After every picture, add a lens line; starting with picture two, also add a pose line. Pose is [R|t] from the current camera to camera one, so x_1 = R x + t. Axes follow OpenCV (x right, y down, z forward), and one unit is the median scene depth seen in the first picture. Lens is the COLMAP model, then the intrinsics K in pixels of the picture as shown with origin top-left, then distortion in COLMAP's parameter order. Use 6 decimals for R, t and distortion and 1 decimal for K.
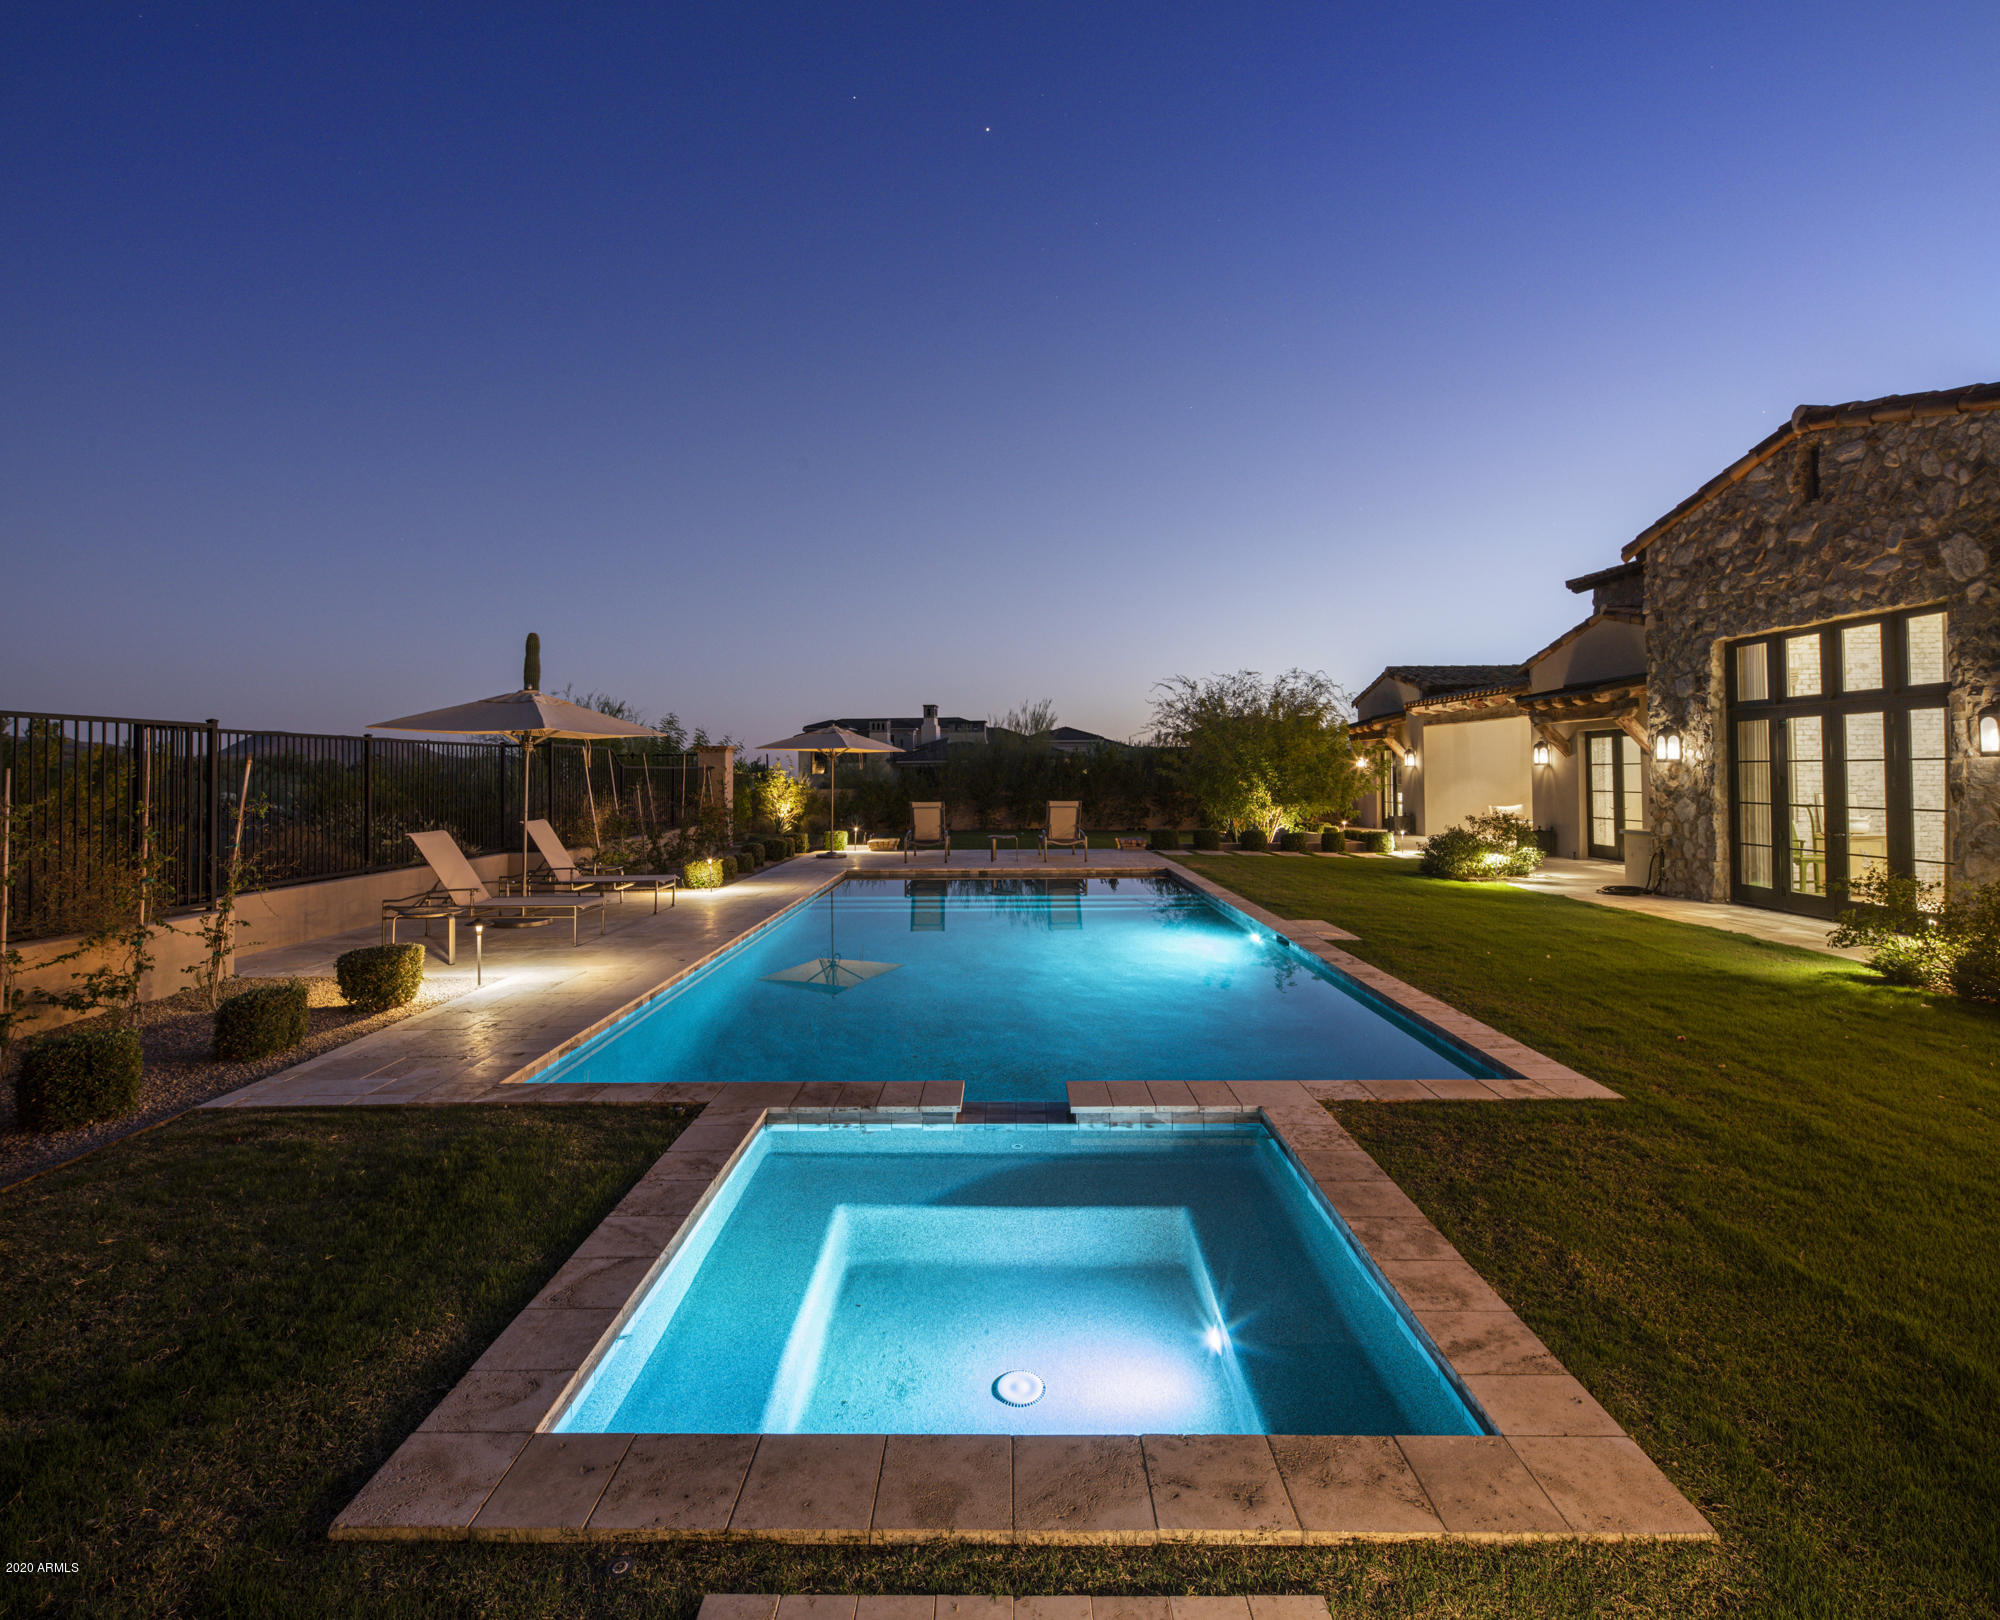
lens RADIAL K [[984.5, 0, 992.0], [0, 984.5, 751.0], [0, 0, 1]] dist [0.000690, -0.000339]
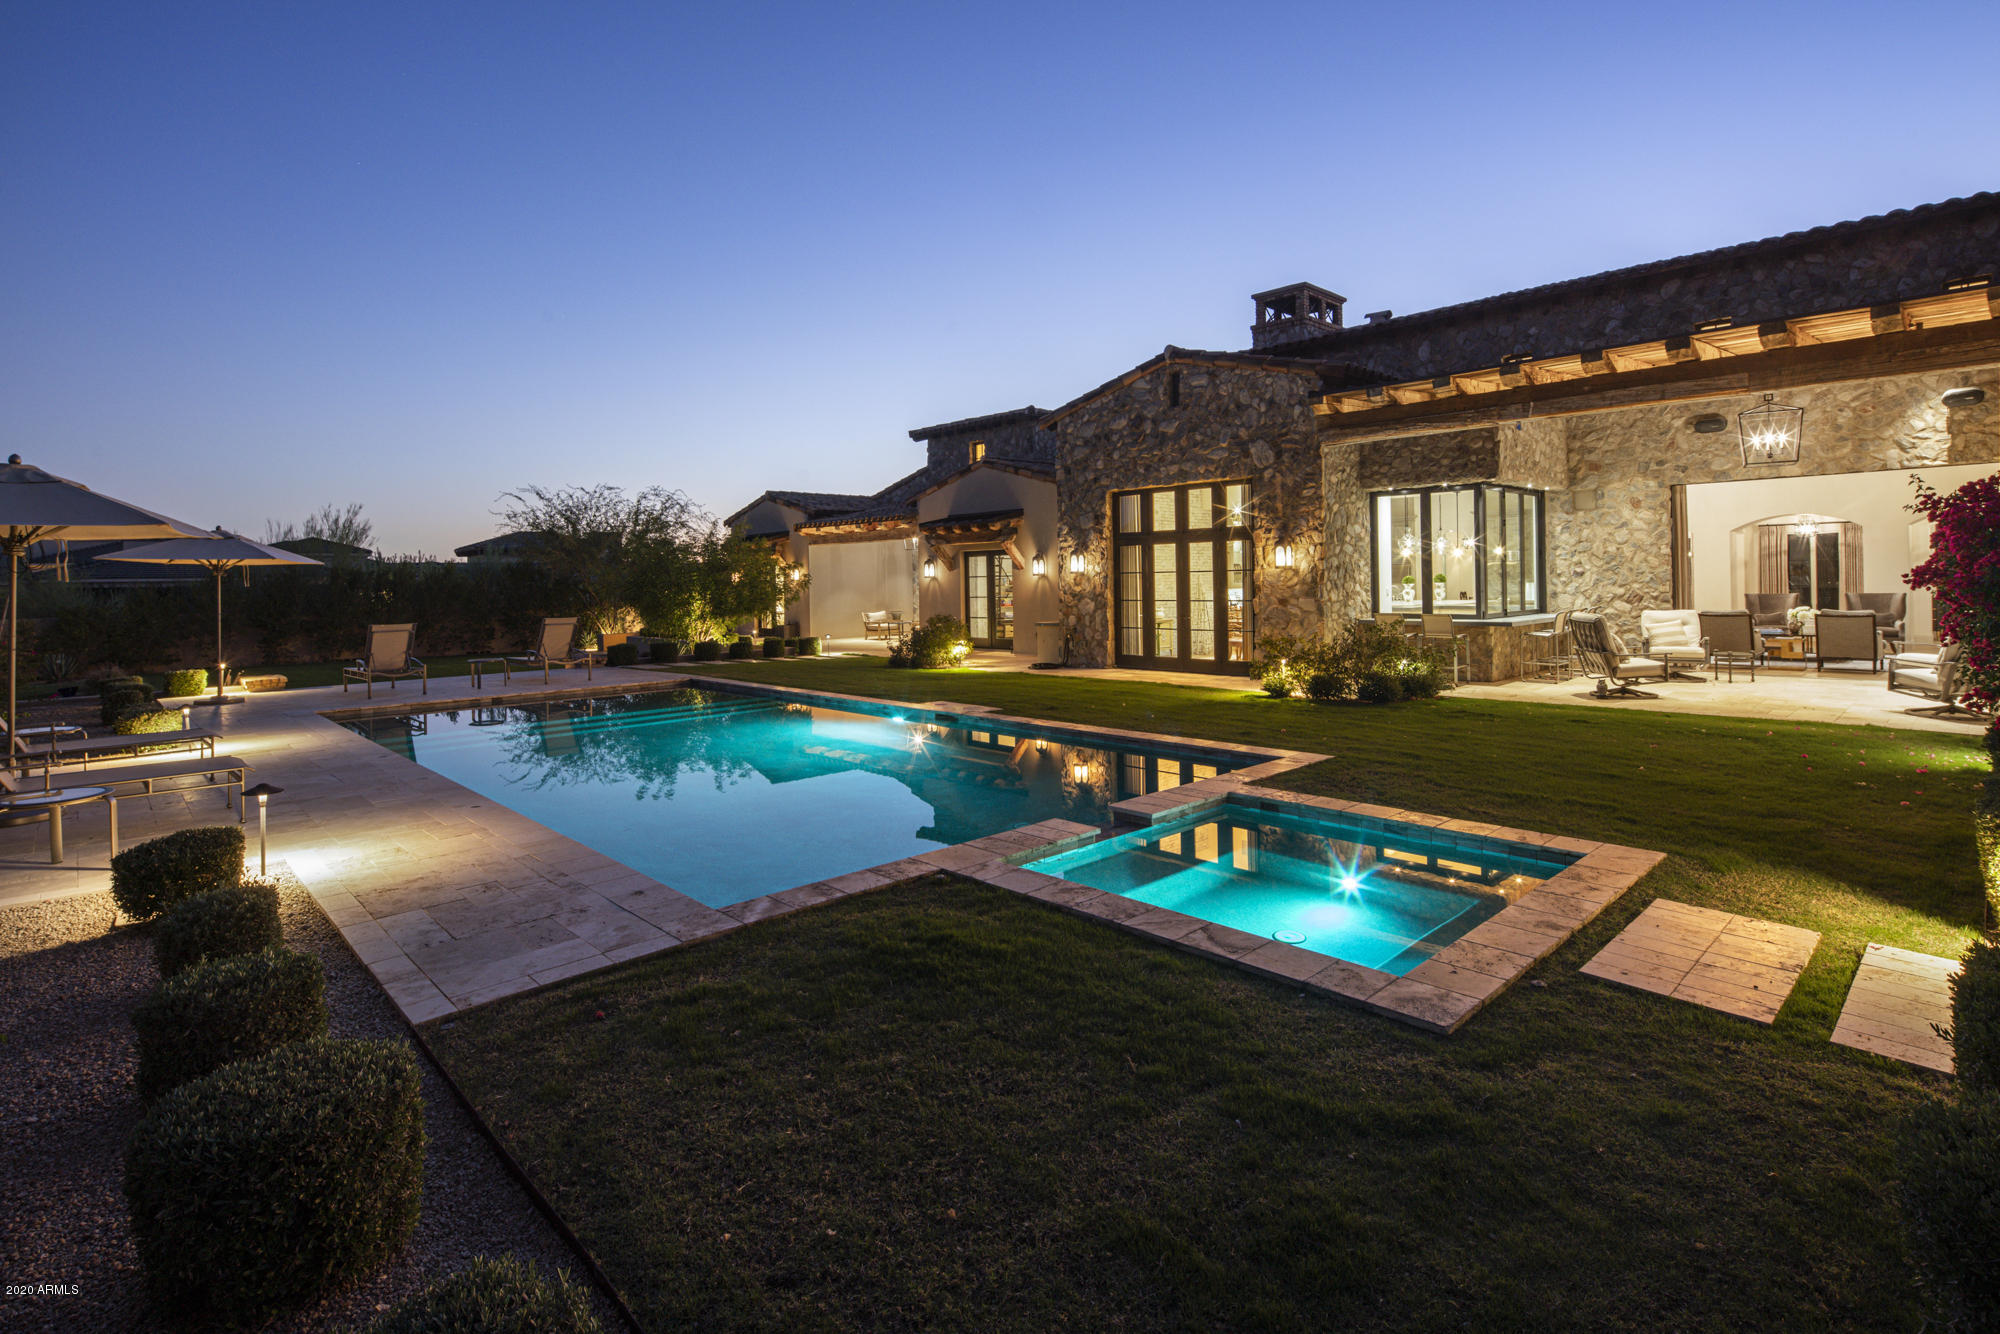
lens RADIAL K [[978.7, 0, 995.5], [0, 978.7, 583.0], [0, 0, 1]] dist [0.004158, -0.000074]
pose [[0.716646, -0.007751, 0.697394, -0.416812], [-0.002111, 0.999910, 0.013283, 0.006674], [-0.697434, -0.010992, 0.716565, 0.066506]]
